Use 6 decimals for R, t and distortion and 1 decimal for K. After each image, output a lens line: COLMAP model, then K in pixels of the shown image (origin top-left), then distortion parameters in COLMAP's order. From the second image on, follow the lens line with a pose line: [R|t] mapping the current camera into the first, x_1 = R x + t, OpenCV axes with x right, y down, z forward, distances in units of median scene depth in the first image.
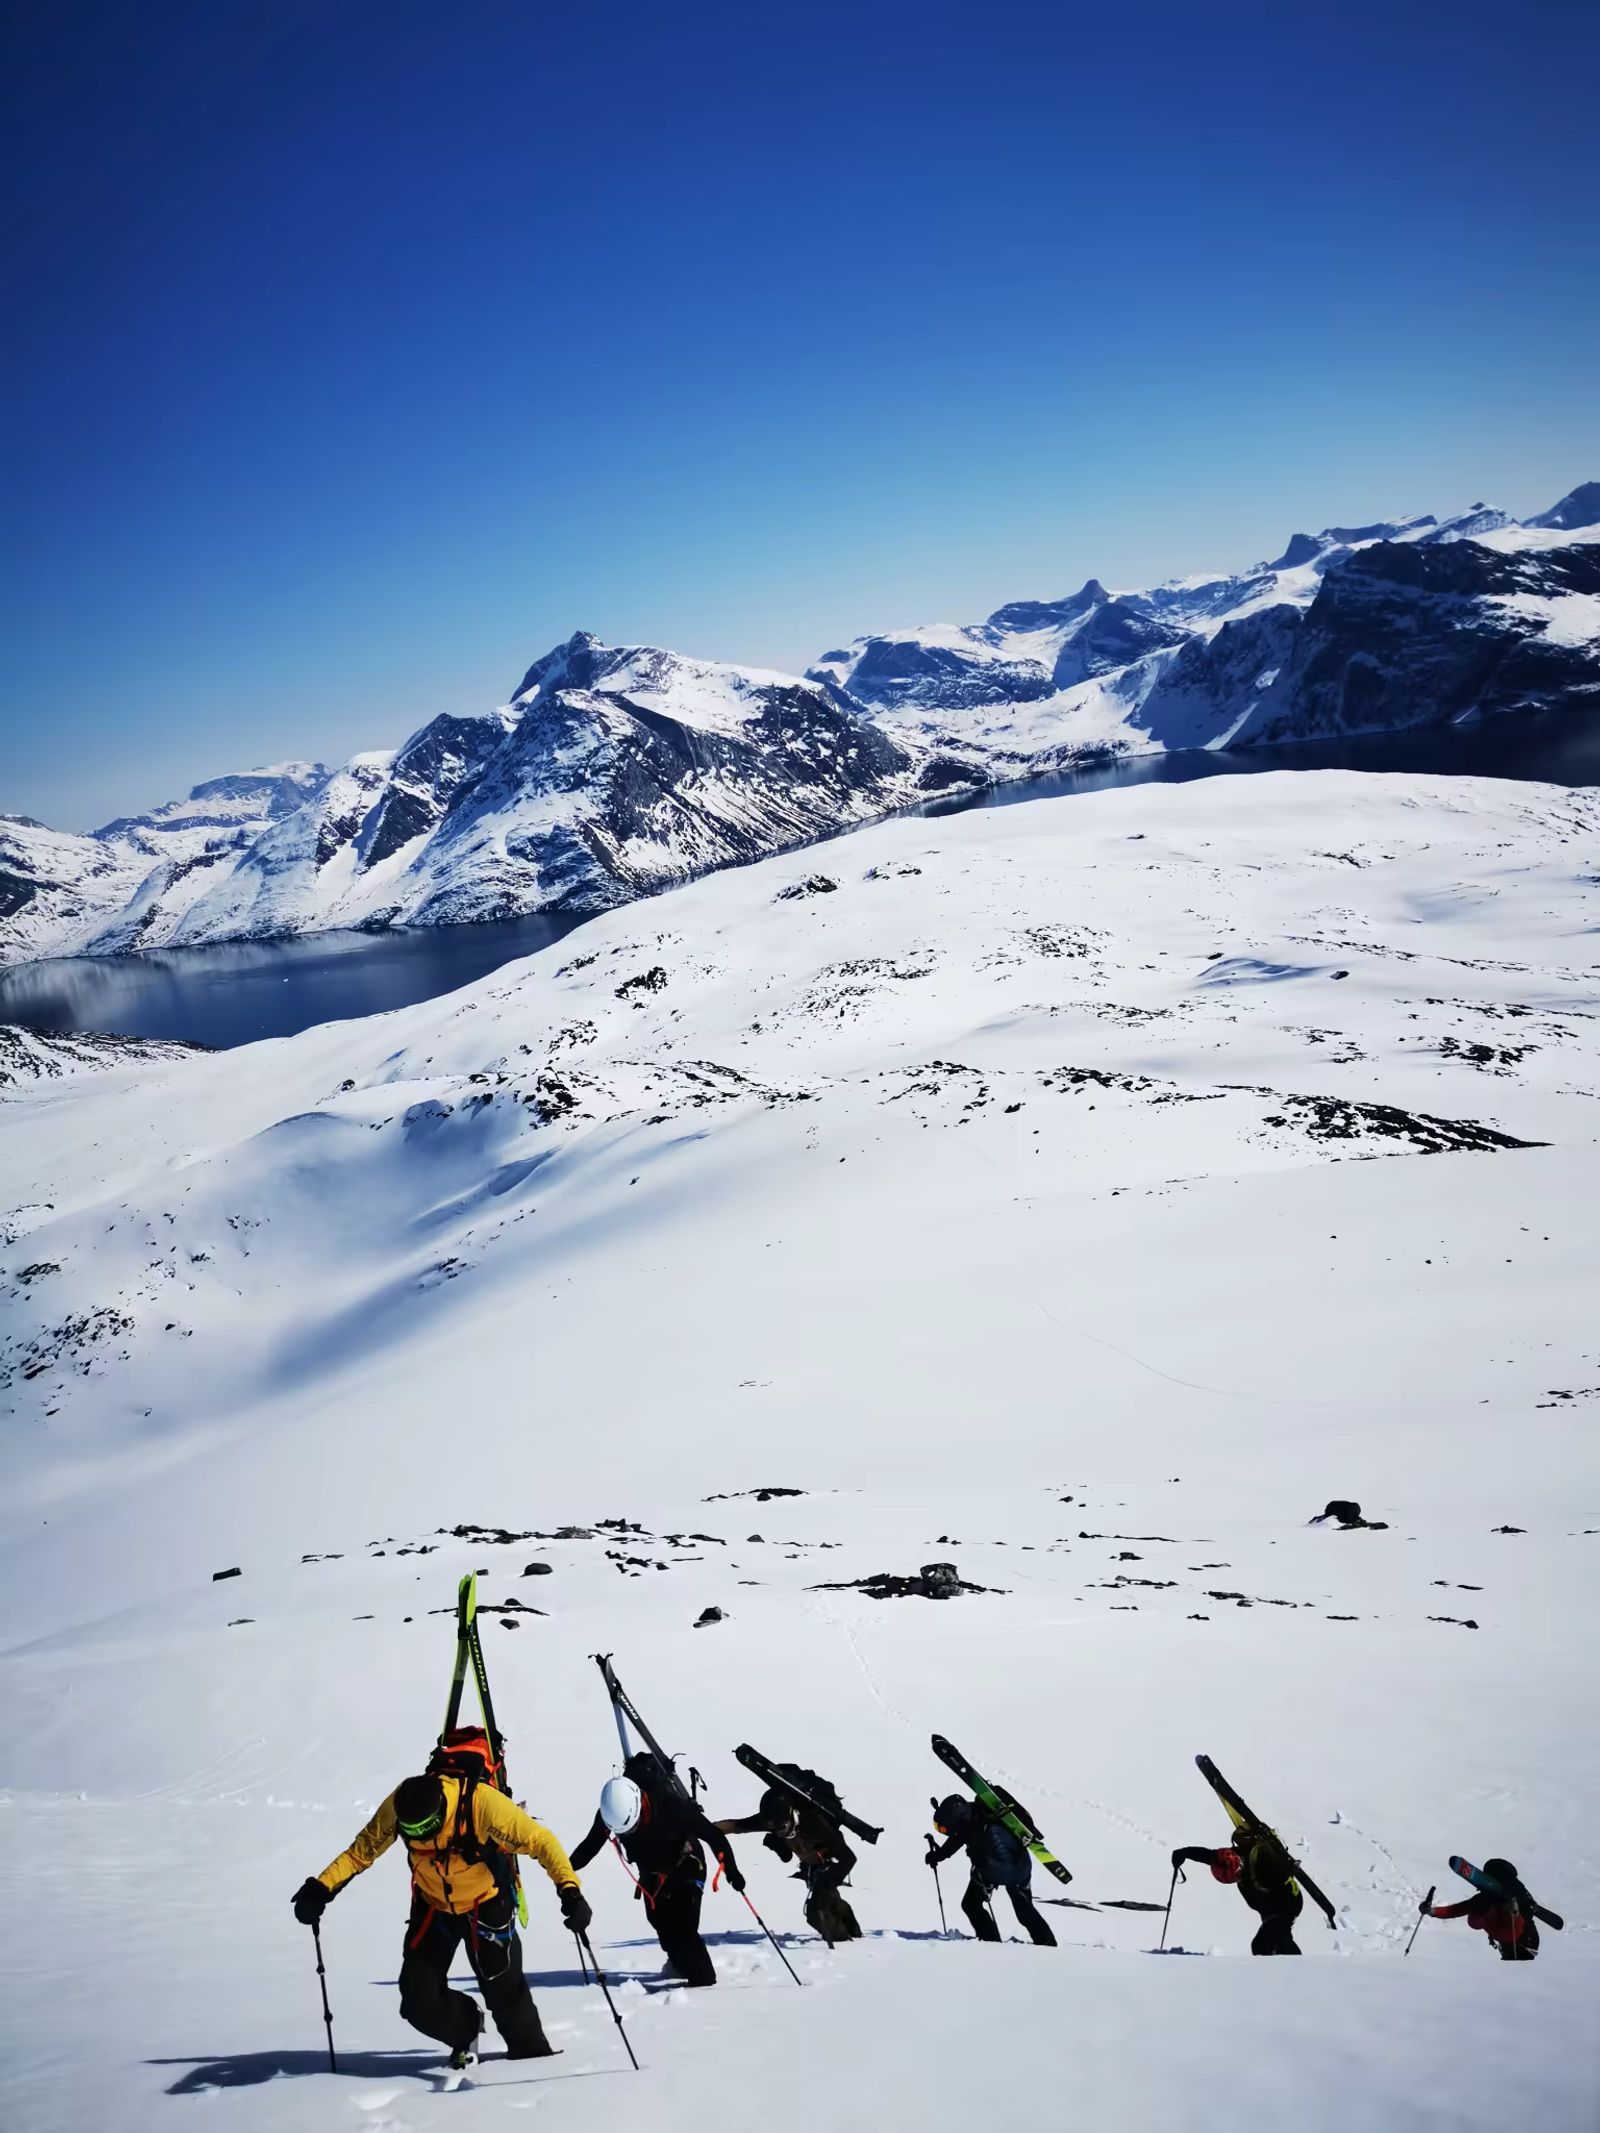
lens RADIAL K [[1826.4, 0, 800.0], [0, 1826.4, 1066.5], [0, 0, 1]] dist [0.071910, 0.008613]
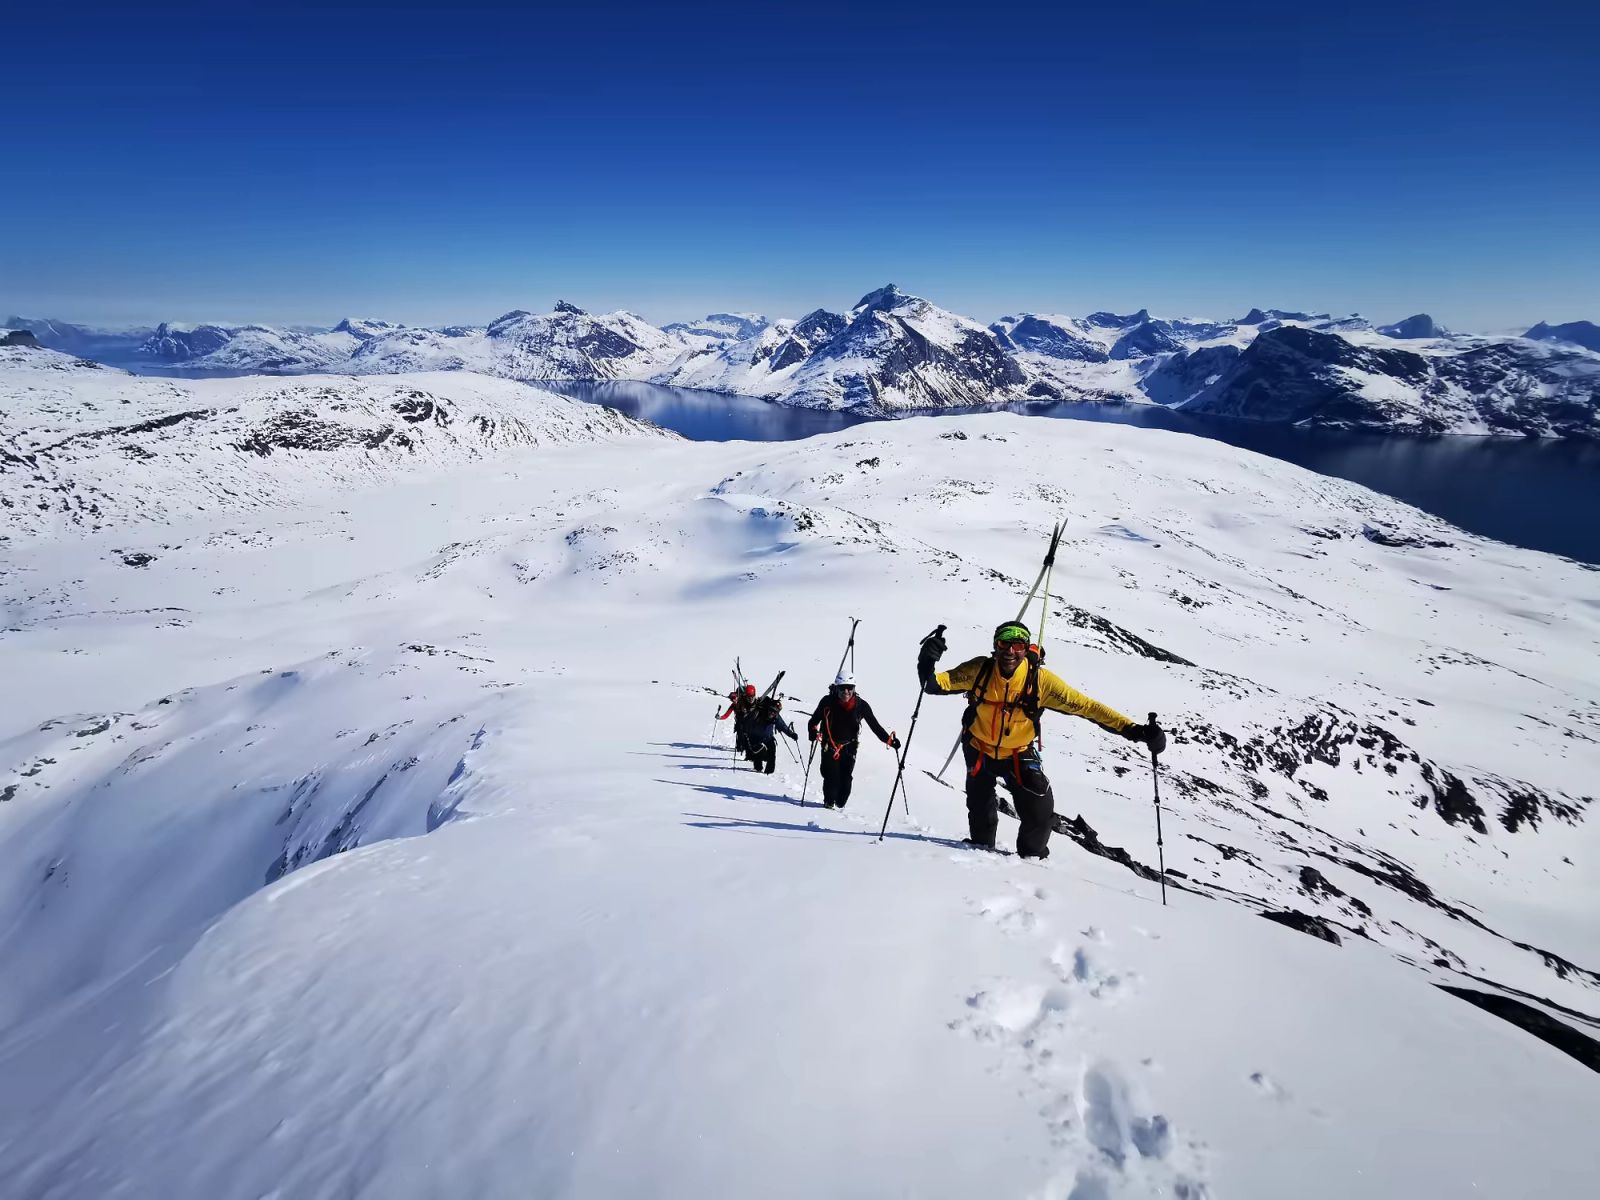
lens RADIAL K [[1370.0, 0, 800.0], [0, 1370.0, 600.0], [0, 0, 1]] dist [0.071910, 0.008613]
pose [[0.944137, 0.276555, -0.179228, 0.170549], [-0.233767, 0.945355, 0.227281, -0.229752], [0.232289, -0.172687, 0.957194, -0.631353]]
